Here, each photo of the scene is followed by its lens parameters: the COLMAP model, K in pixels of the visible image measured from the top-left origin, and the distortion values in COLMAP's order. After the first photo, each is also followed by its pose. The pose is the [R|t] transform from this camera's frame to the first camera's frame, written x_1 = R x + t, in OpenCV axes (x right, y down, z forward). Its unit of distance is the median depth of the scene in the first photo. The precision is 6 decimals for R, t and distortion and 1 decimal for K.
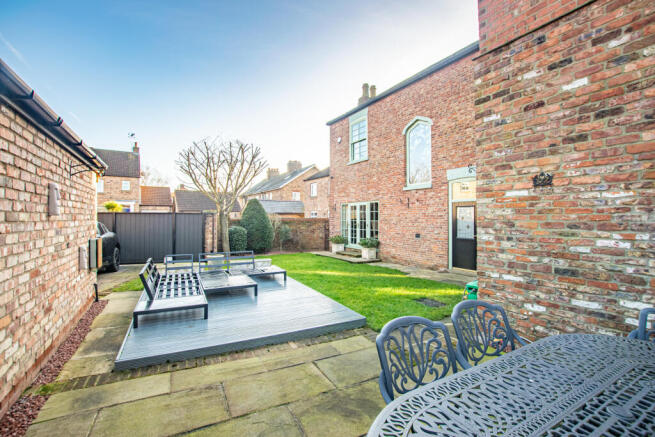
lens RADIAL K [[283.5, 0, 328.3], [0, 283.5, 219.9], [0, 0, 1]] dist [0.001282, -0.000172]
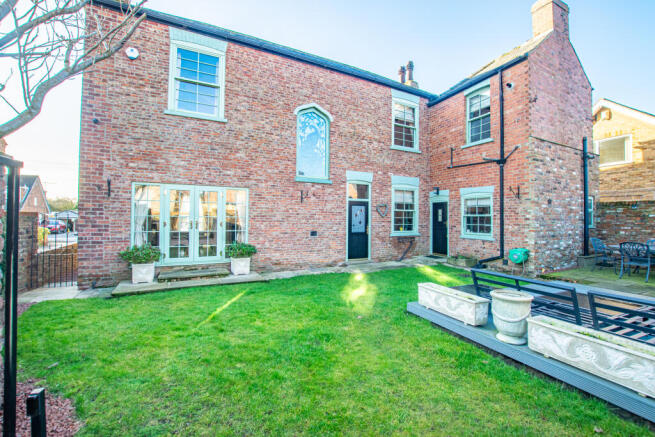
lens RADIAL K [[279.2, 0, 329.4], [0, 279.2, 217.1], [0, 0, 1]] dist [-0.015761, -0.000069]
pose [[0.096317, 0.004295, 0.995341, -0.581040], [-0.007061, 0.999968, -0.003632, 0.005677], [-0.995326, -0.006679, 0.096344, 0.869256]]
